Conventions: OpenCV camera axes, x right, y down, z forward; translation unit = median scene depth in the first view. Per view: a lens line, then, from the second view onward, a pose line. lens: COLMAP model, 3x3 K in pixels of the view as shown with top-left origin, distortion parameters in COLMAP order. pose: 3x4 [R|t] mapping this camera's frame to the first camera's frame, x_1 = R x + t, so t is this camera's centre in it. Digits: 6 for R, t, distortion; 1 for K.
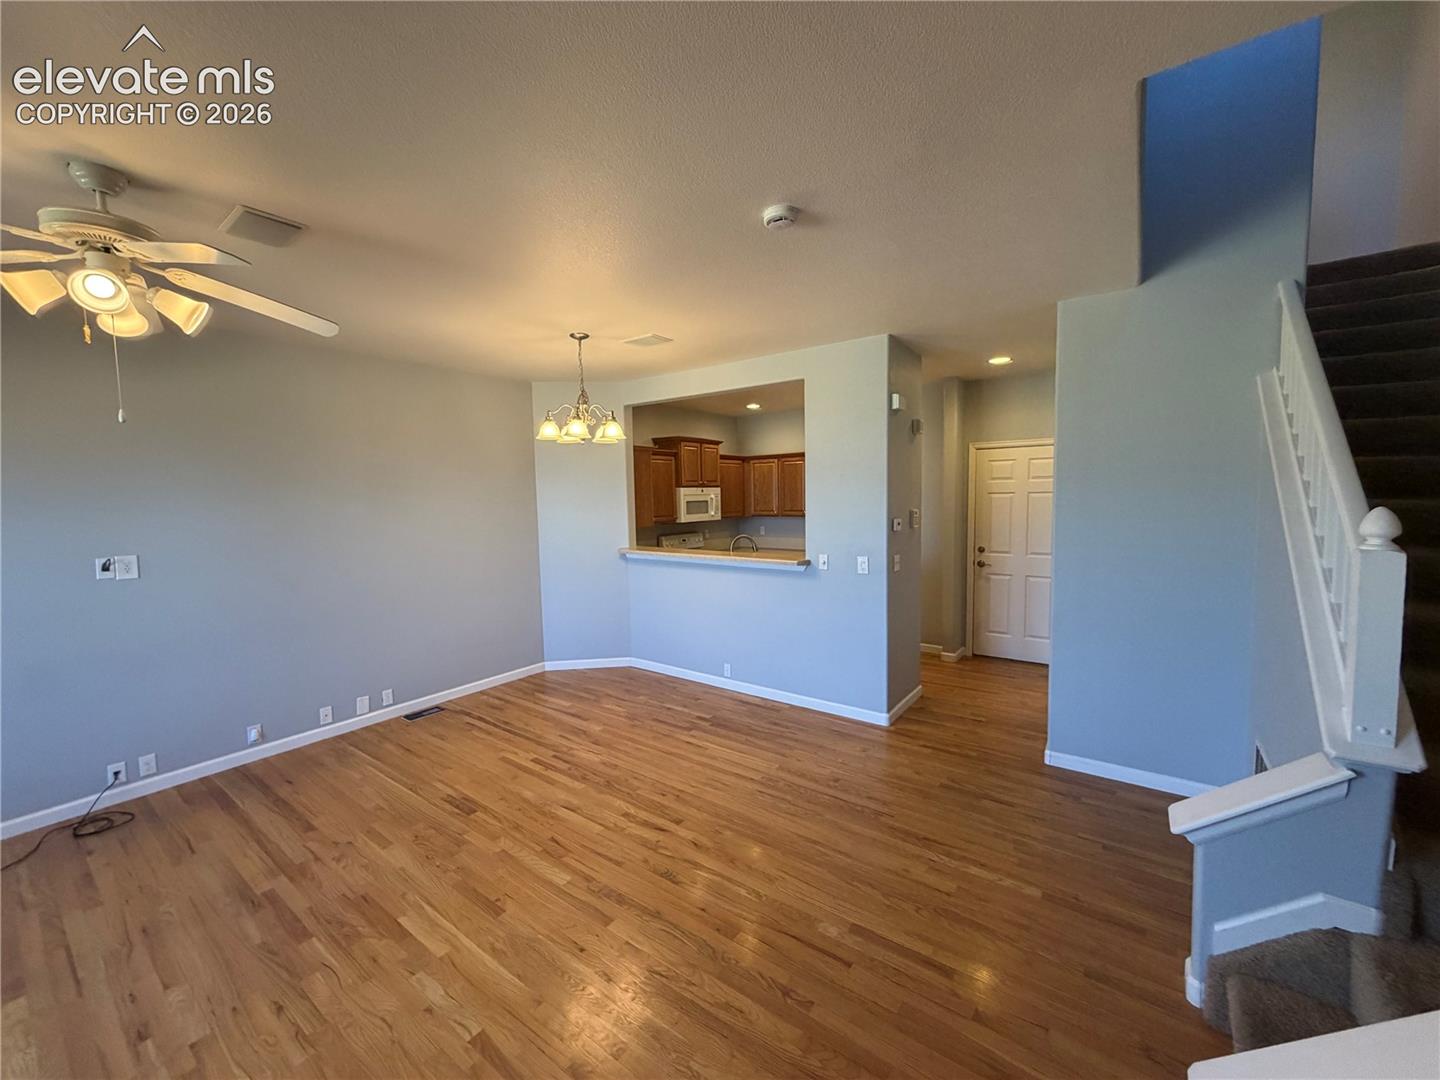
lens RADIAL K [[572.0, 0, 714.2], [0, 572.0, 538.4], [0, 0, 1]] dist [0.000167, 0.000767]
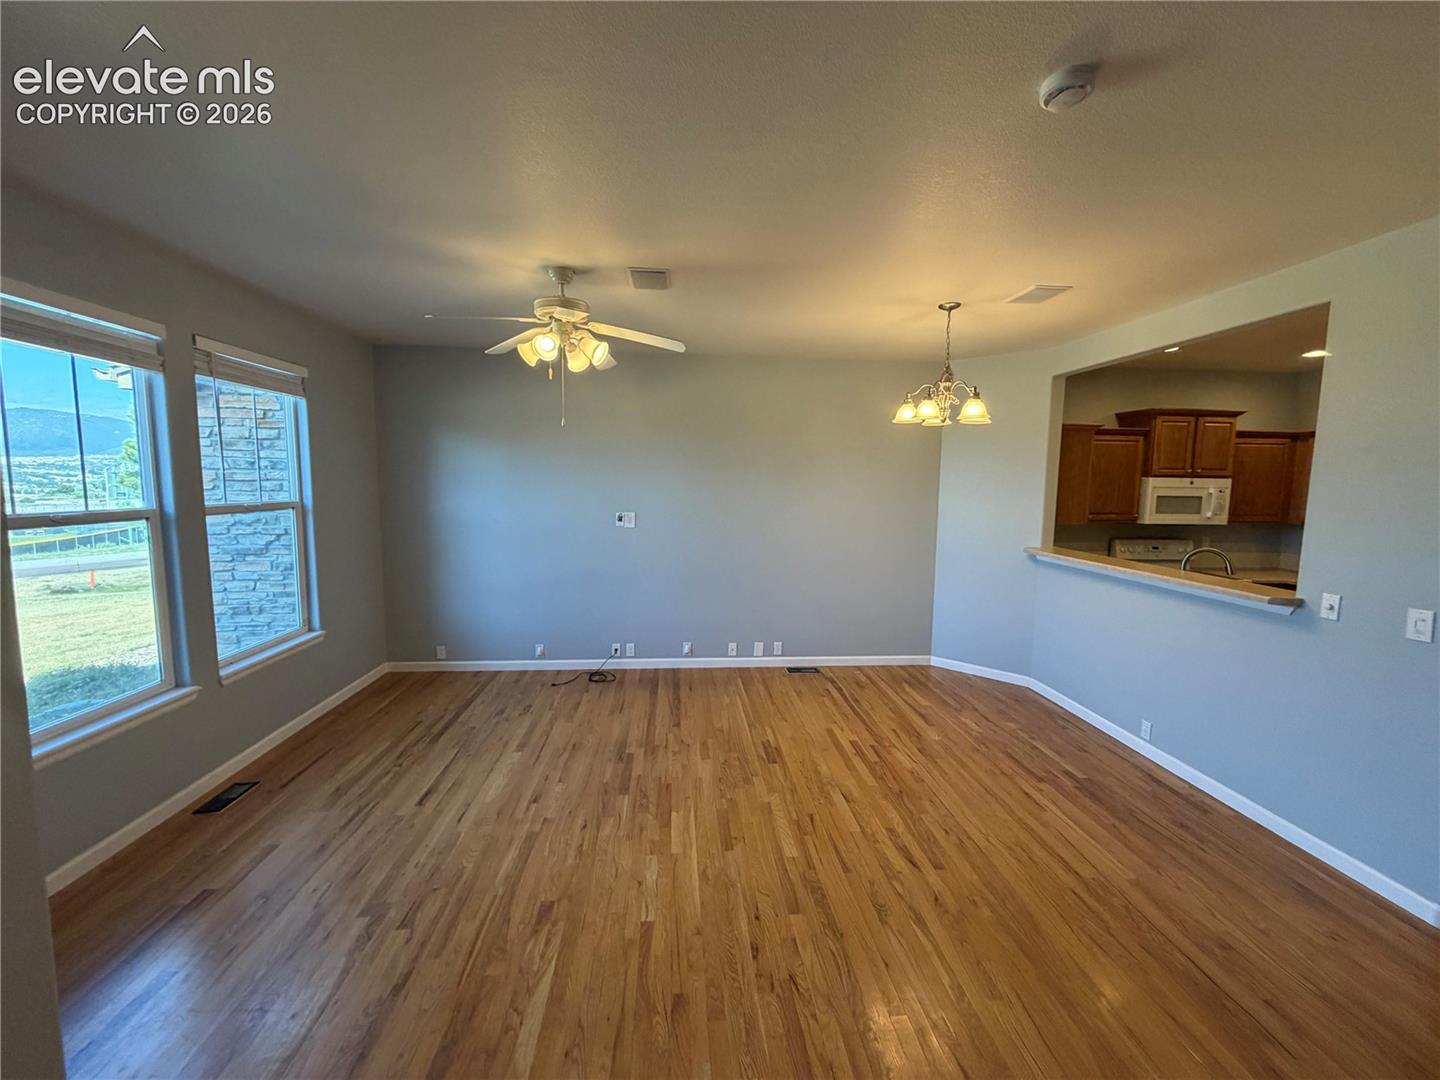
lens RADIAL K [[572.0, 0, 717.5], [0, 572.0, 538.9], [0, 0, 1]] dist [0.000167, 0.000767]
pose [[0.657652, 0.104426, -0.746049, 0.230805], [-0.084809, 0.994313, 0.064415, -0.014731], [0.748533, 0.020909, 0.662768, 0.131130]]
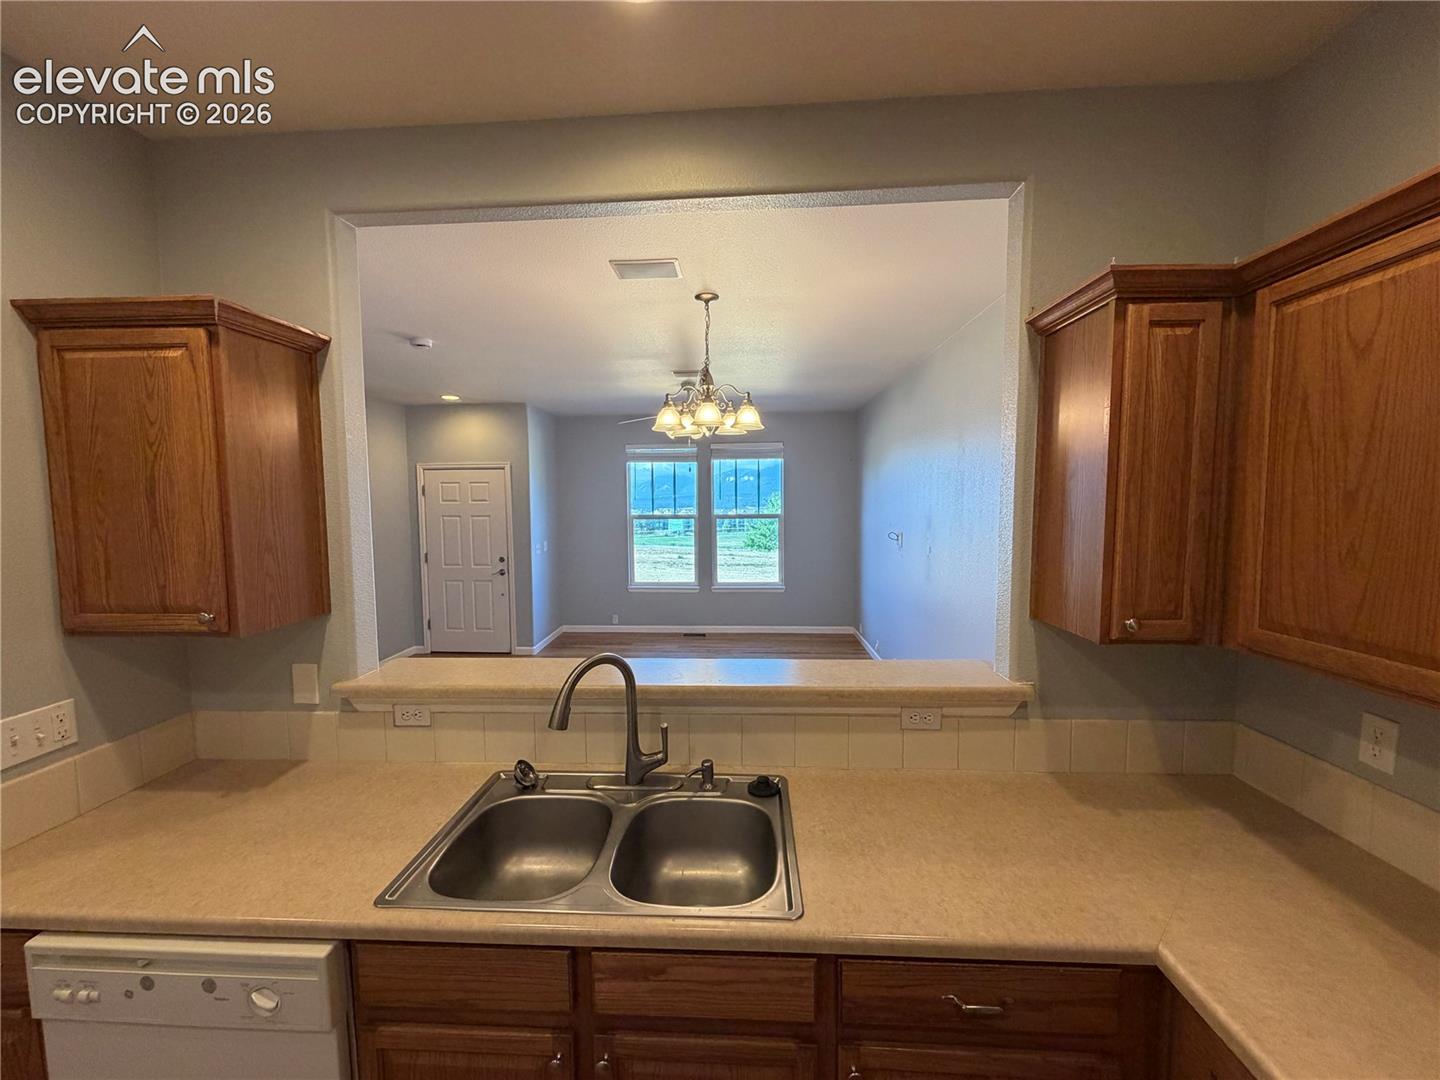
lens RADIAL K [[572.0, 0, 717.0], [0, 572.0, 541.7], [0, 0, 1]] dist [0.000167, 0.000767]
pose [[-0.835042, 0.067974, -0.545971, 0.200059], [-0.017338, 0.988595, 0.149599, -0.138071], [0.549913, 0.134388, -0.824340, 1.660058]]
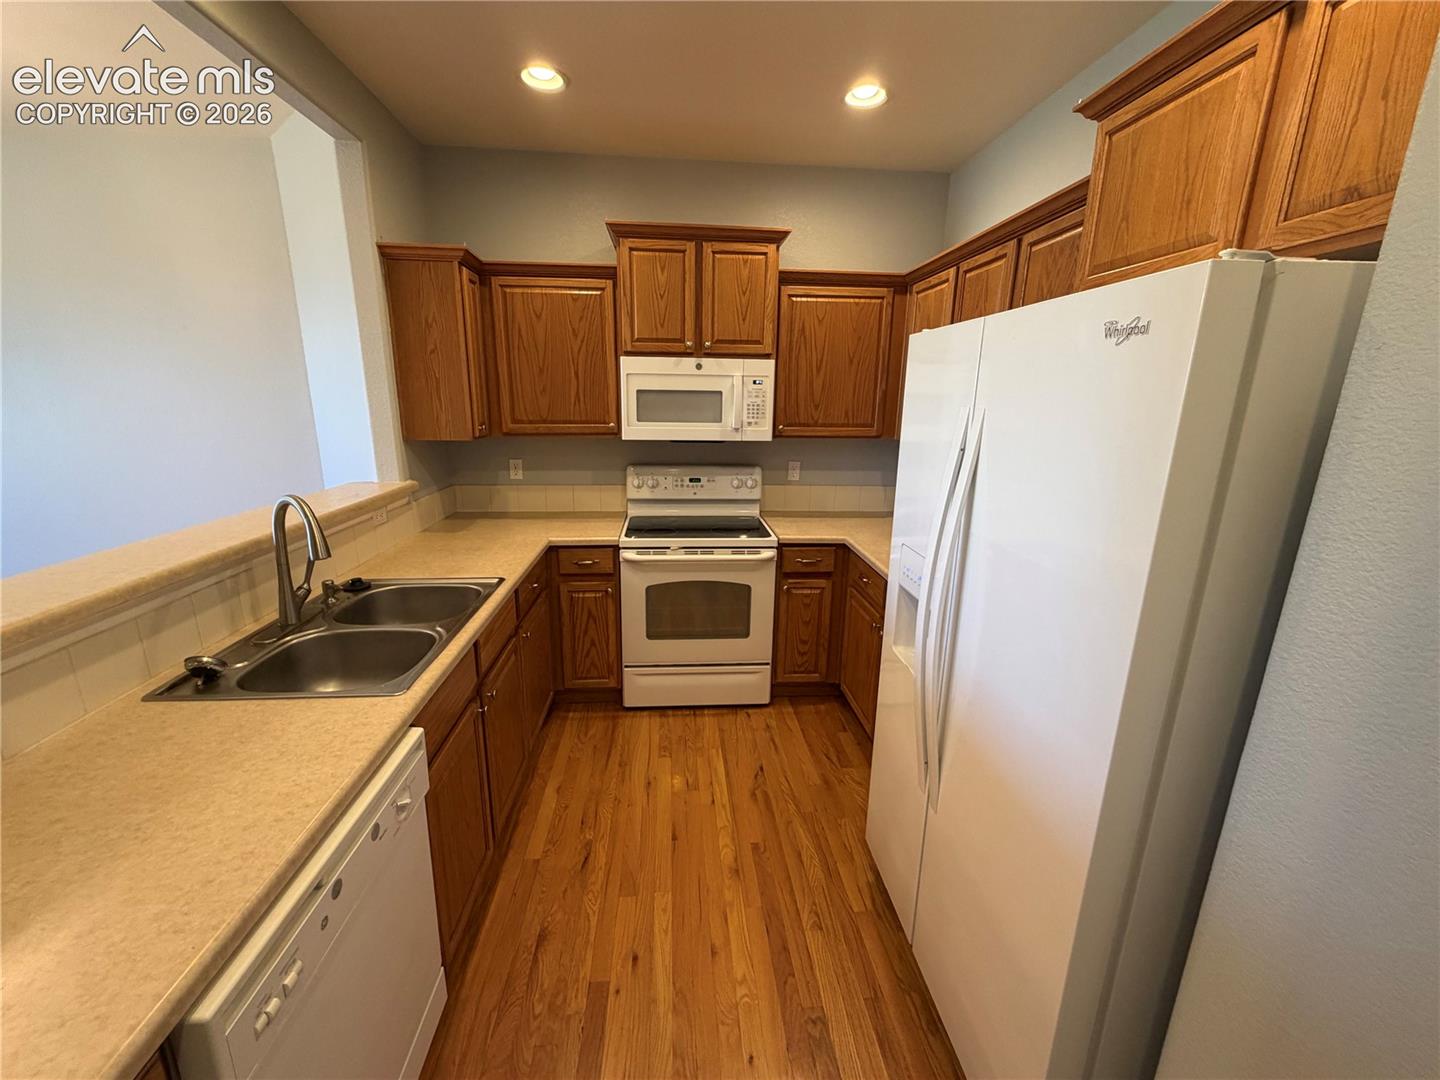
lens RADIAL K [[572.0, 0, 715.6], [0, 572.0, 540.3], [0, 0, 1]] dist [0.000167, 0.000767]
pose [[0.662482, 0.203484, -0.720910, 0.539721], [-0.083914, 0.976499, 0.198513, -0.076030], [0.744363, -0.071017, 0.663988, 1.271641]]
